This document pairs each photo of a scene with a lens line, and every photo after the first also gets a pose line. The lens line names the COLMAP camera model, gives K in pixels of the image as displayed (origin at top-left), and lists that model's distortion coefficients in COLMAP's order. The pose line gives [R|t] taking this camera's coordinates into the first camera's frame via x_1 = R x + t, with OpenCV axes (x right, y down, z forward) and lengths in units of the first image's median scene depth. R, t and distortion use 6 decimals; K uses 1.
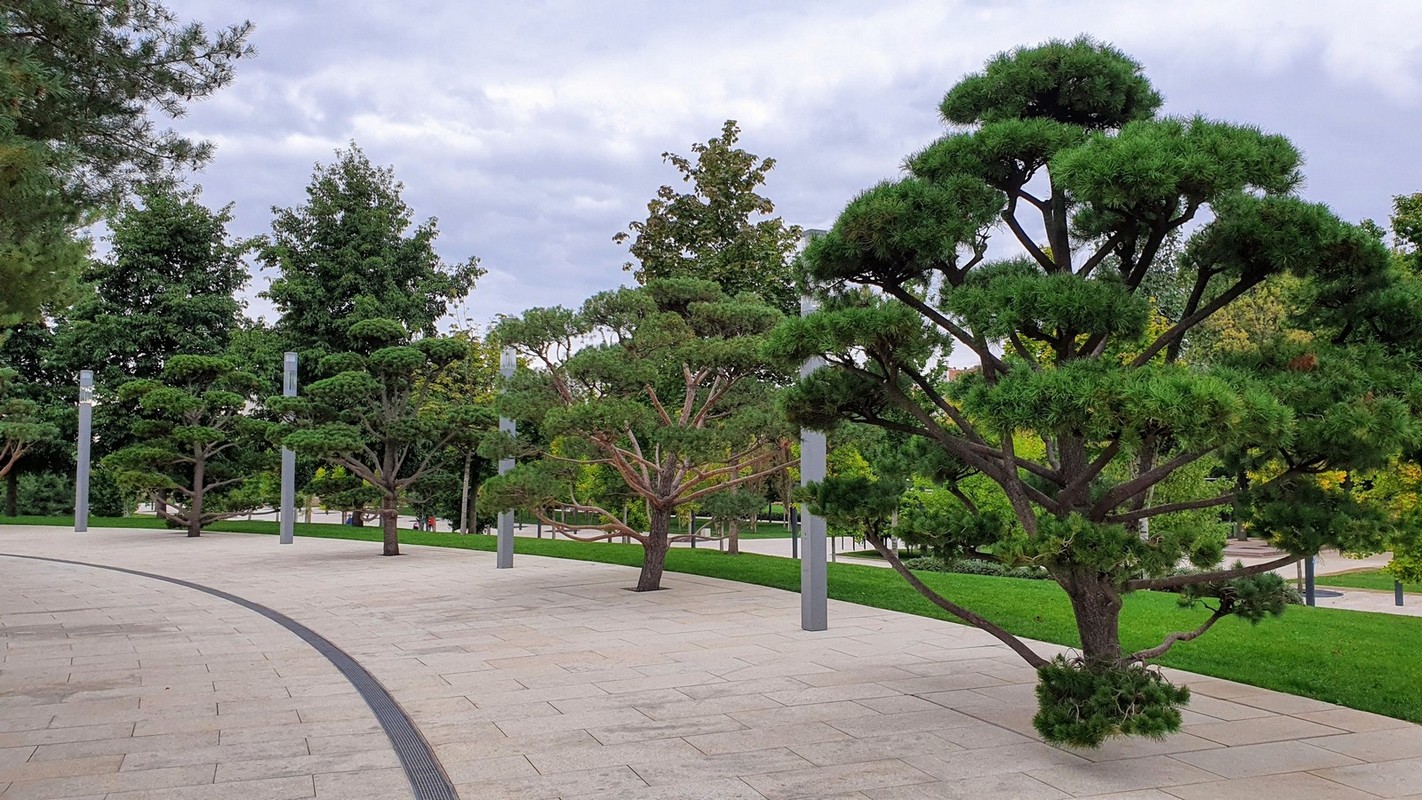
lens RADIAL K [[1090.6, 0, 710.6], [0, 1090.6, 399.9], [0, 0, 1]] dist [0.001467, 0.000504]
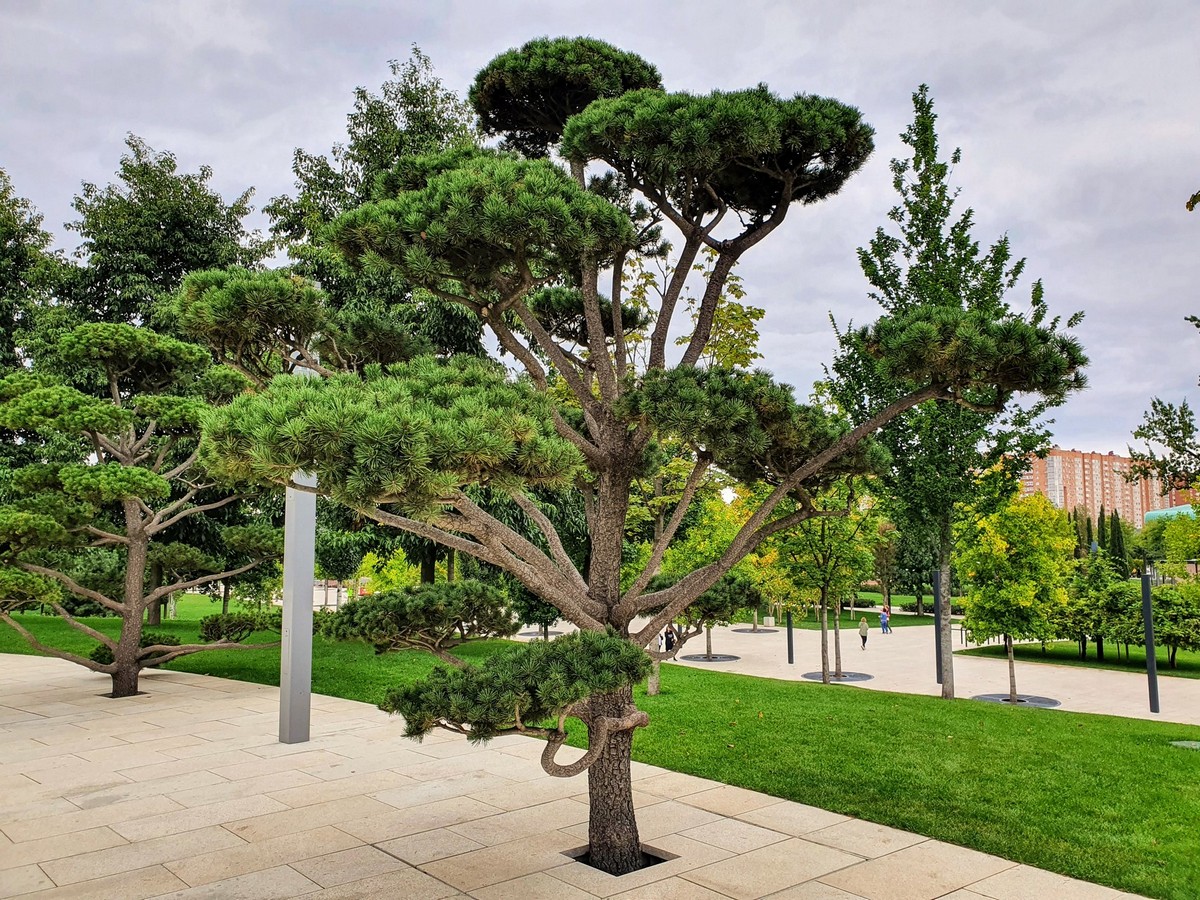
lens RADIAL K [[909.7, 0, 600.3], [0, 909.7, 449.9], [0, 0, 1]] dist [0.000226, 0.000541]
pose [[0.995776, -0.016879, -0.090253, -0.164720], [0.012791, 0.998874, -0.045681, 0.027202], [0.090923, 0.044334, 0.994871, 0.454067]]
